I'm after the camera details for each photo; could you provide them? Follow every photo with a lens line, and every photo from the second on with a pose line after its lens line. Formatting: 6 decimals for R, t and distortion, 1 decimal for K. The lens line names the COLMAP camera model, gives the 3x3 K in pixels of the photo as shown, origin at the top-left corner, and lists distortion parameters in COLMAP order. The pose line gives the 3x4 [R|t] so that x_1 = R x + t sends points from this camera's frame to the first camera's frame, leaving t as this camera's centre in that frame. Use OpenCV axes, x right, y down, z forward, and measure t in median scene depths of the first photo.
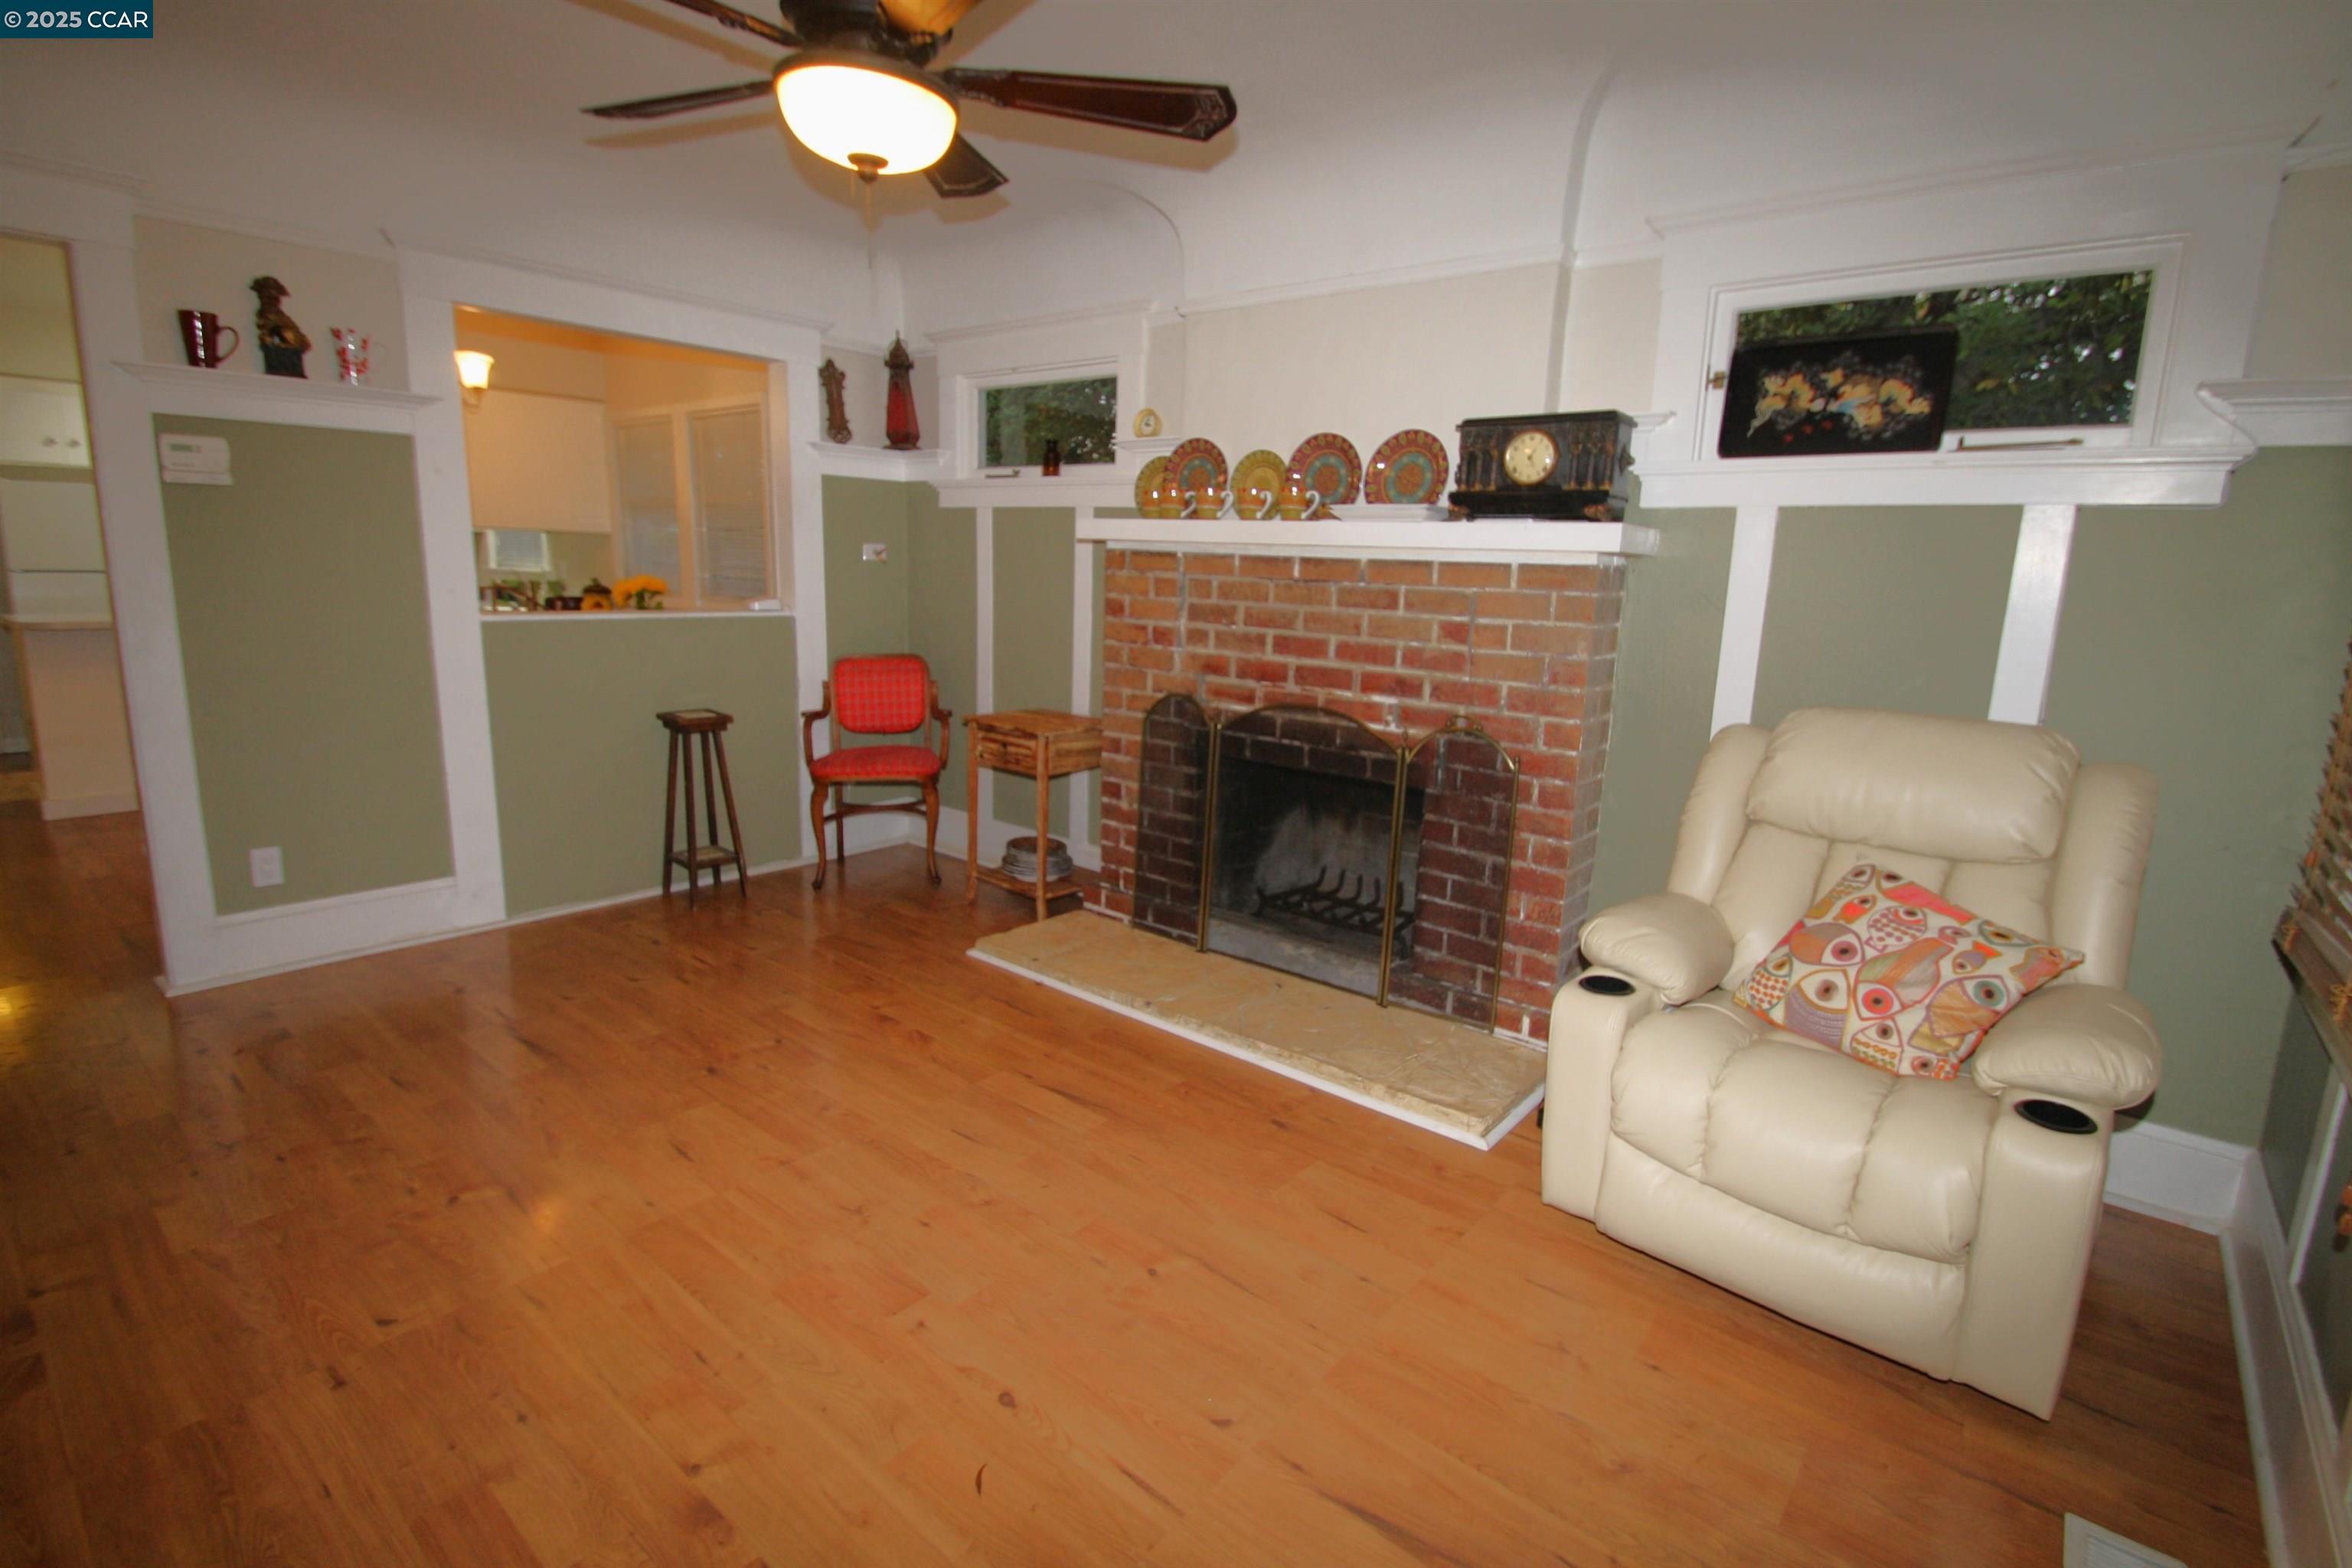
lens RADIAL K [[1108.9, 0, 1186.7], [0, 1108.9, 770.8], [0, 0, 1]] dist [-0.002906, -0.000765]
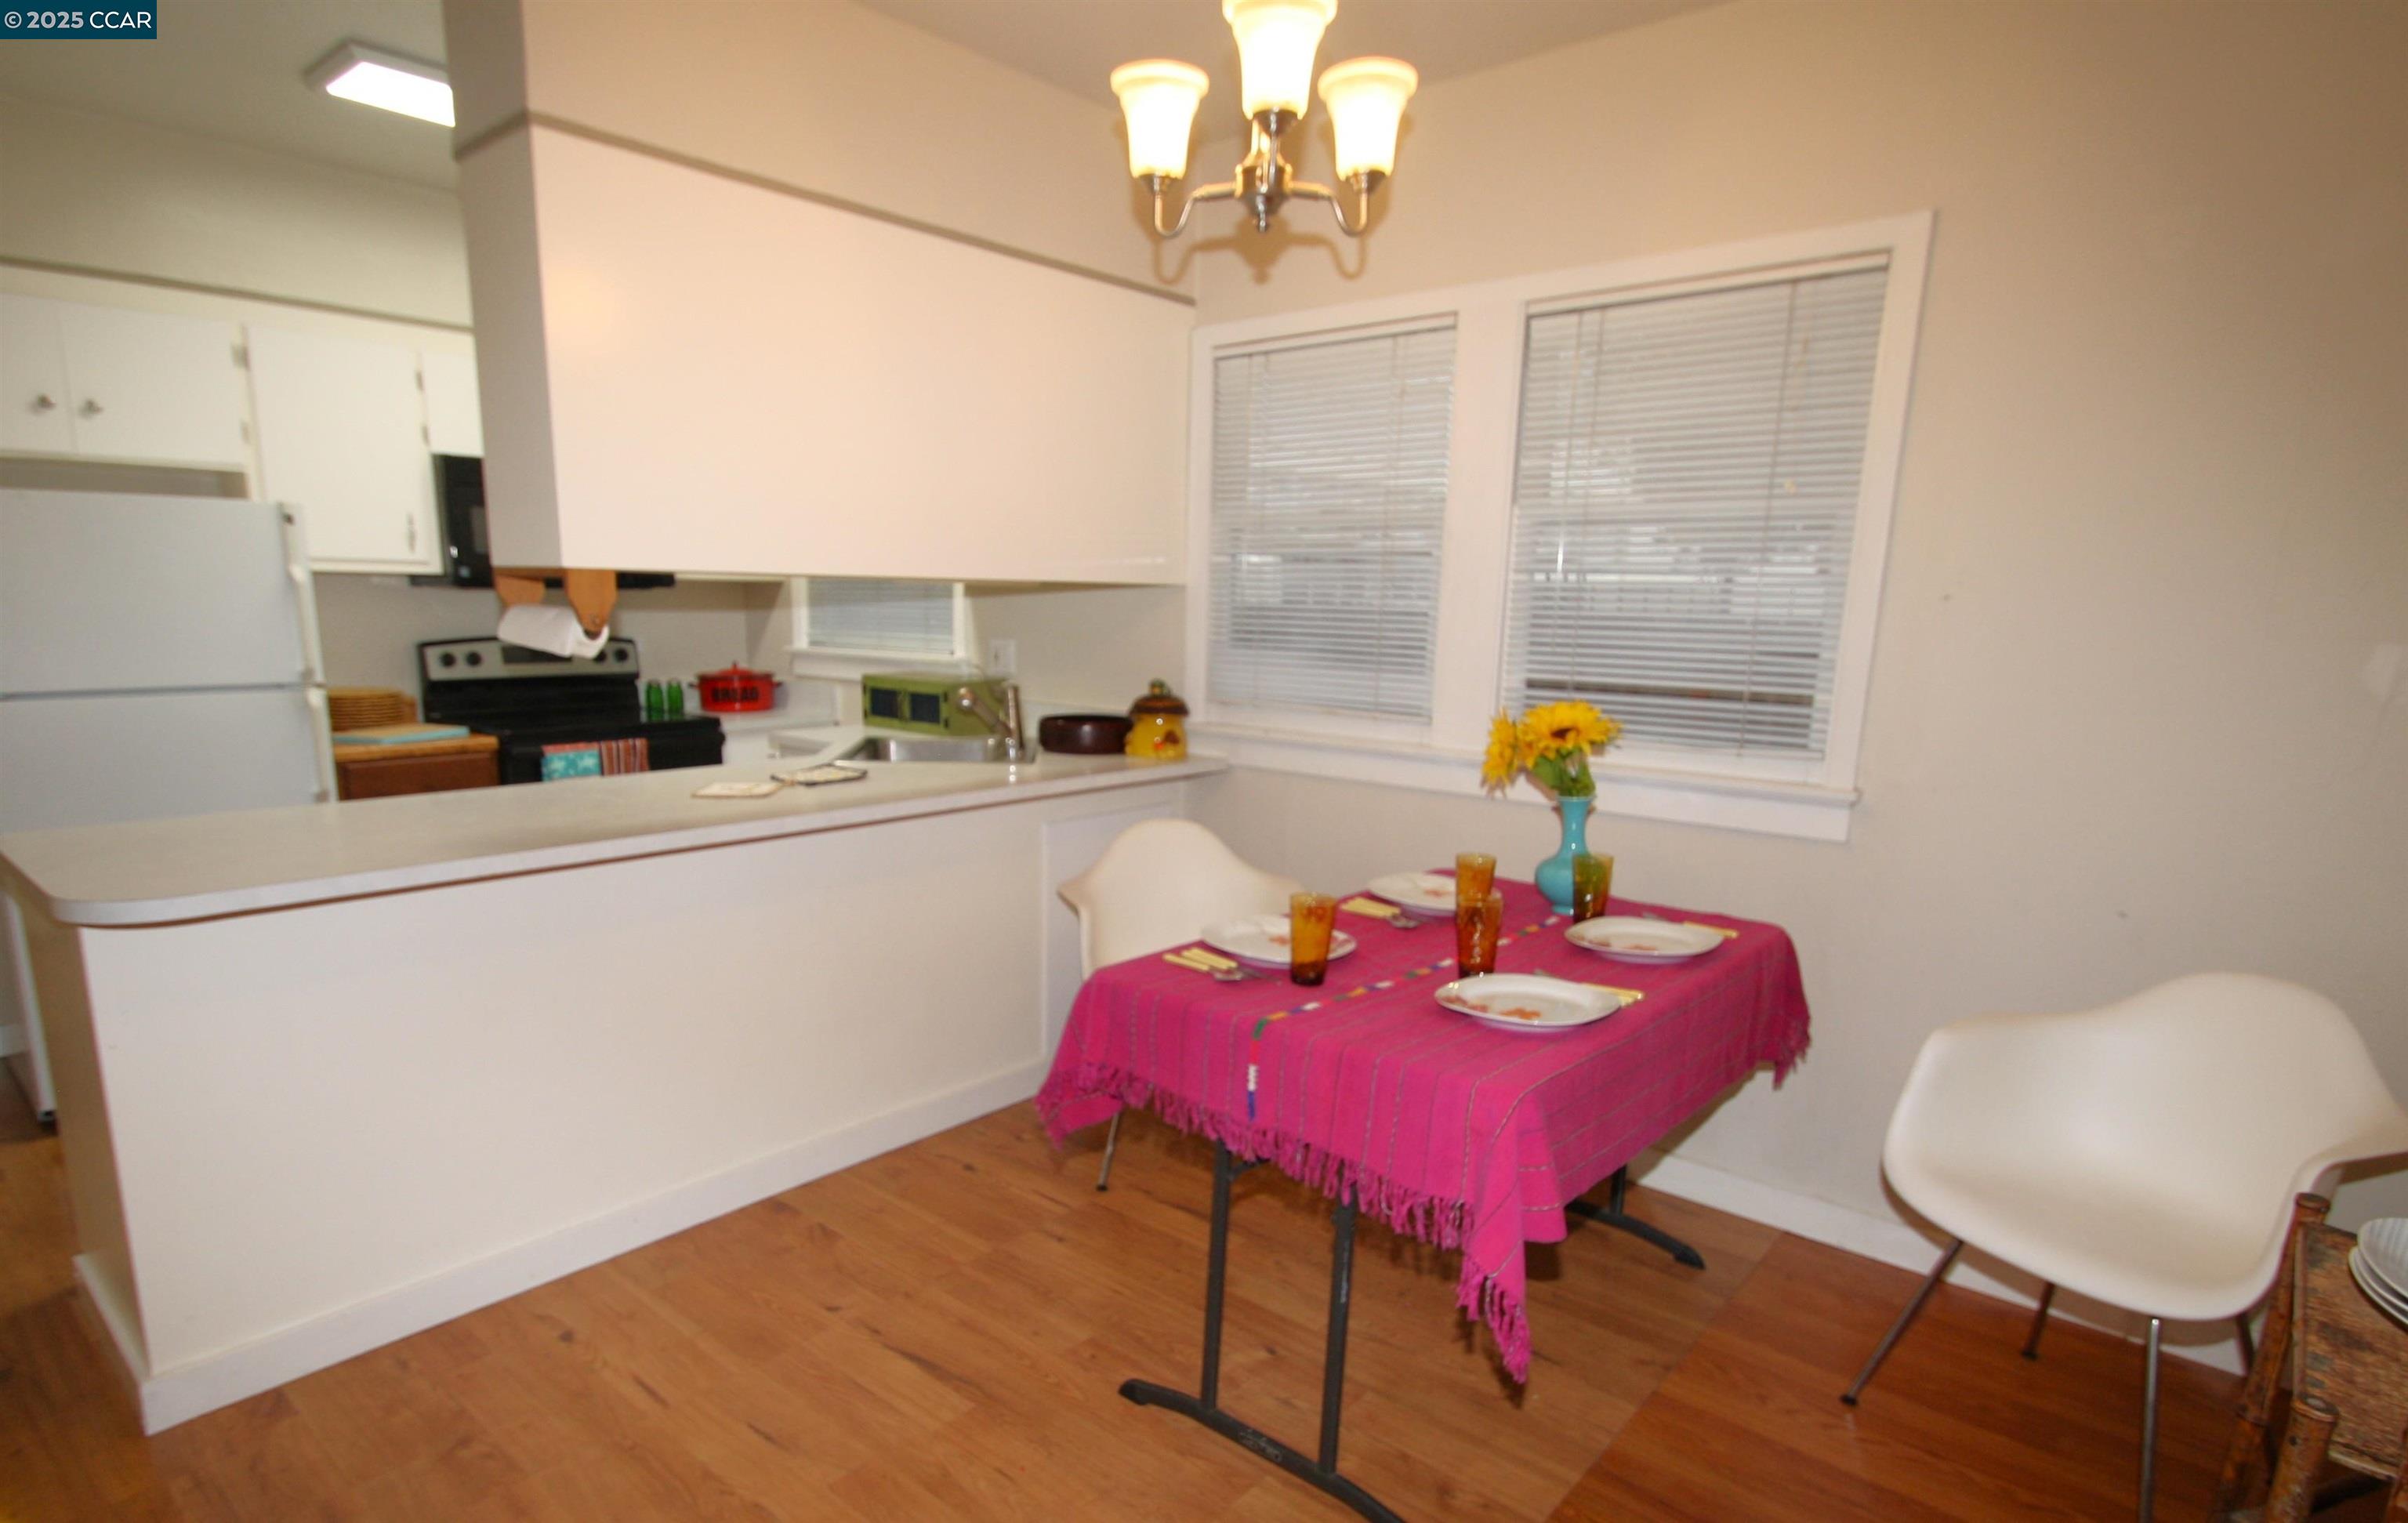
lens RADIAL K [[1273.9, 0, 1138.0], [0, 1273.9, 842.6], [0, 0, 1]] dist [0.000228, 0.000621]
pose [[0.999197, -0.010829, -0.038565, -1.005795], [0.011388, 0.999833, 0.014307, -0.218032], [0.038404, -0.014735, 0.999154, 0.880003]]
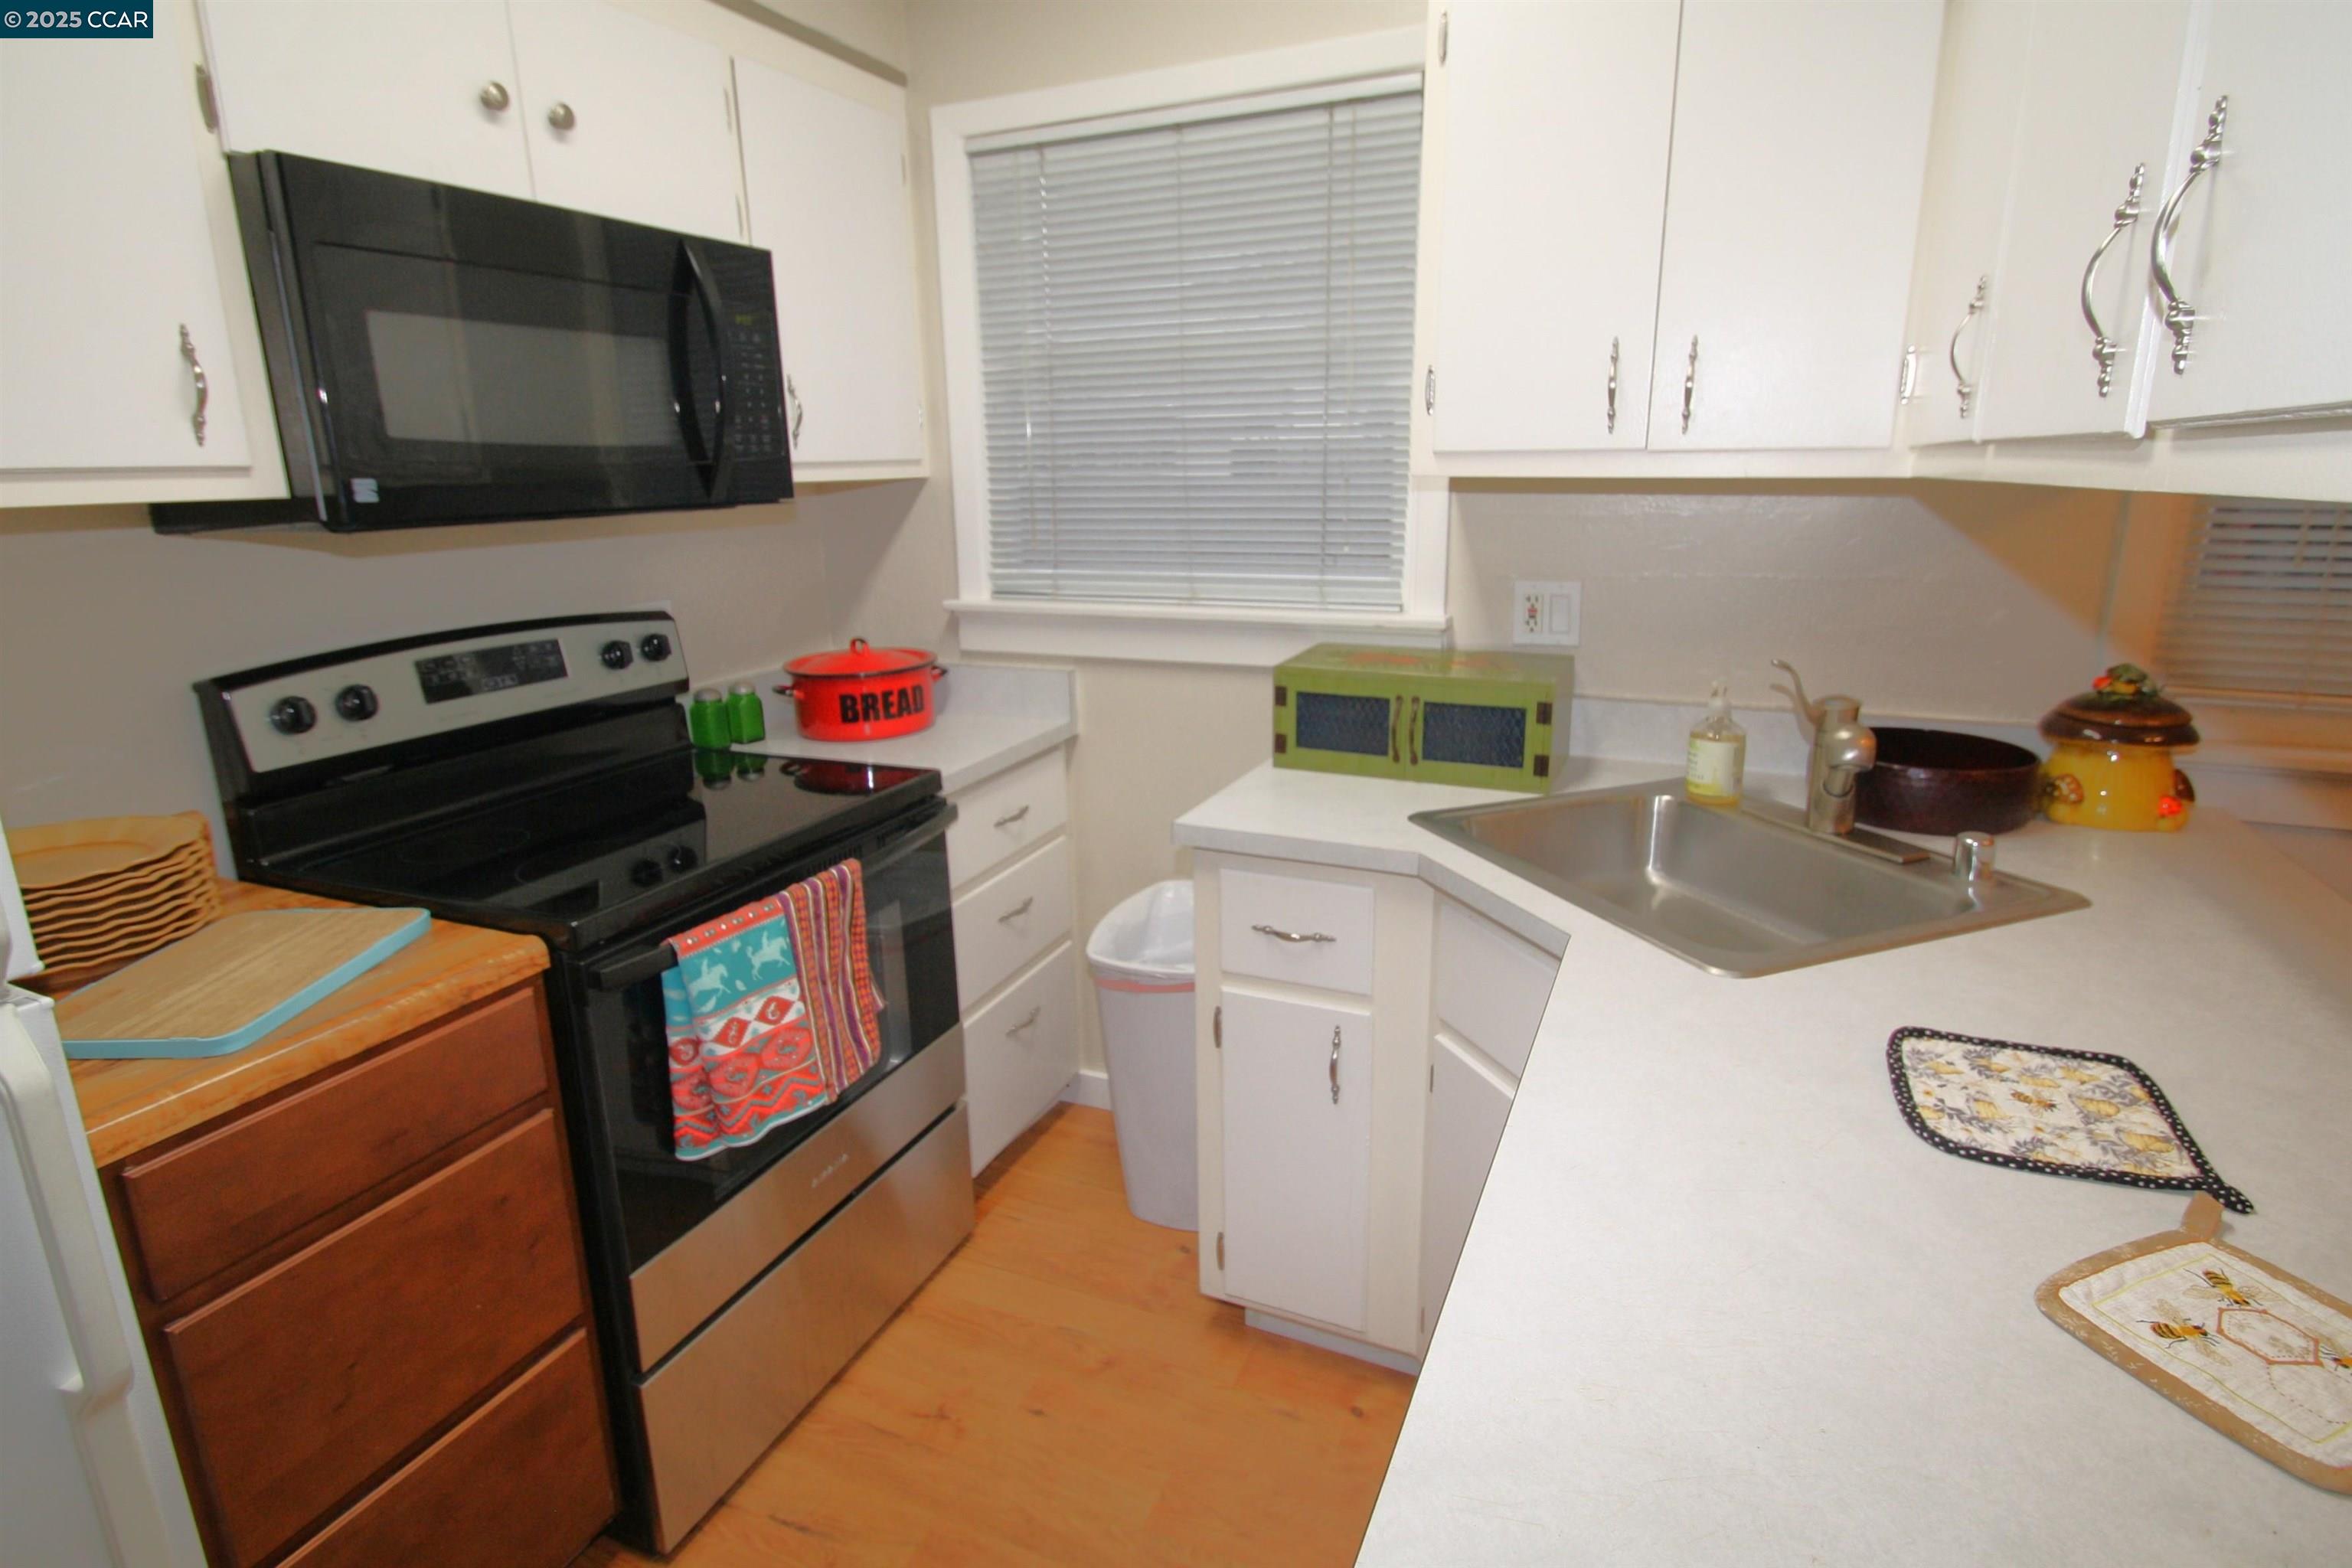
lens RADIAL K [[1203.9, 0, 1170.5], [0, 1203.9, 756.6], [0, 0, 1]] dist [0.017162, -0.011759]
pose [[0.962503, -0.111374, 0.247355, -1.513754], [0.094315, 0.992338, 0.079814, -0.374327], [-0.254349, -0.053492, 0.965632, 1.561029]]
